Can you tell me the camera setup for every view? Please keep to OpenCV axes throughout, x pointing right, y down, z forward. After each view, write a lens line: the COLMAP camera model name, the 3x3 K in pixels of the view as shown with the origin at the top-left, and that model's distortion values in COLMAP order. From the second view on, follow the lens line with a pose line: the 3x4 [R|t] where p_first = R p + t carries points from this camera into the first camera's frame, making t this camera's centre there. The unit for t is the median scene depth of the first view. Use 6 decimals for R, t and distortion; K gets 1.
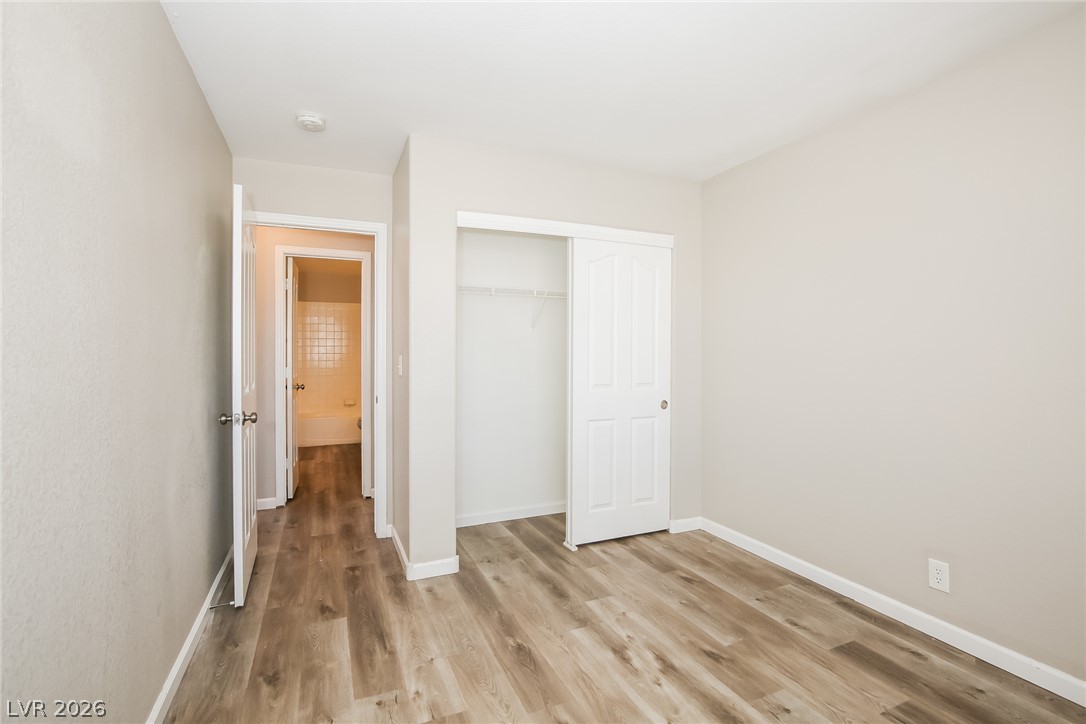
lens RADIAL K [[518.5, 0, 541.8], [0, 518.5, 359.9], [0, 0, 1]] dist [0.001189, 0.000362]
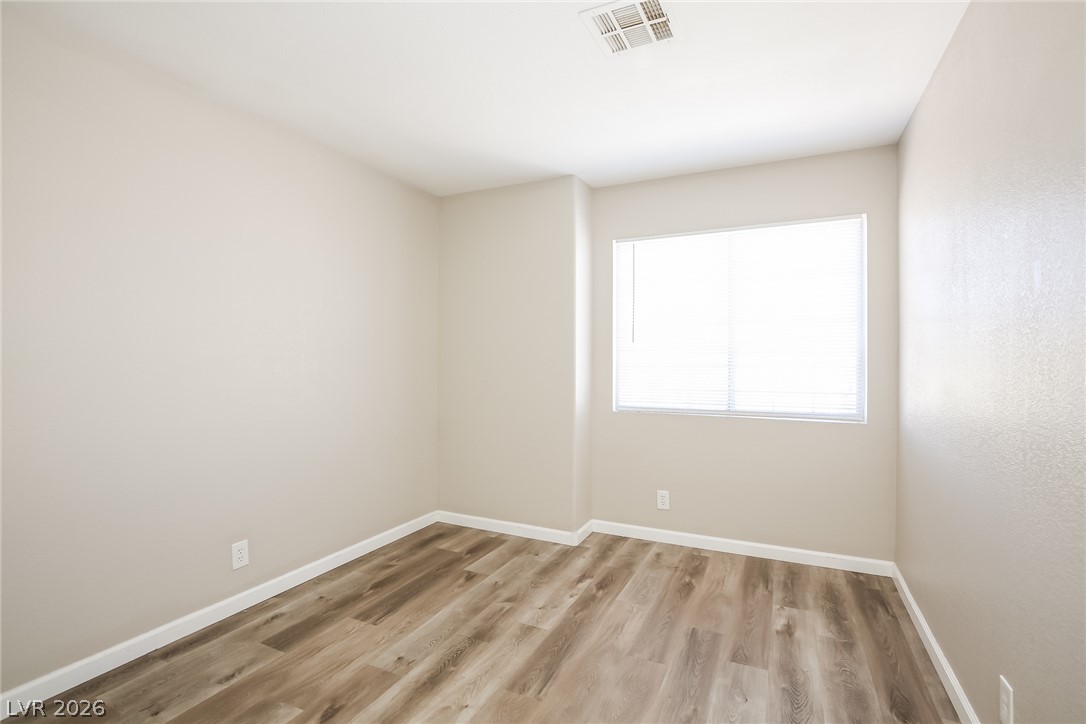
lens RADIAL K [[518.5, 0, 538.0], [0, 518.5, 360.0], [0, 0, 1]] dist [0.001189, 0.000362]
pose [[-0.655618, 0.003202, 0.755086, -0.537653], [0.009605, 0.999945, 0.004100, -0.006850], [-0.755032, 0.009940, -0.655613, 1.303621]]
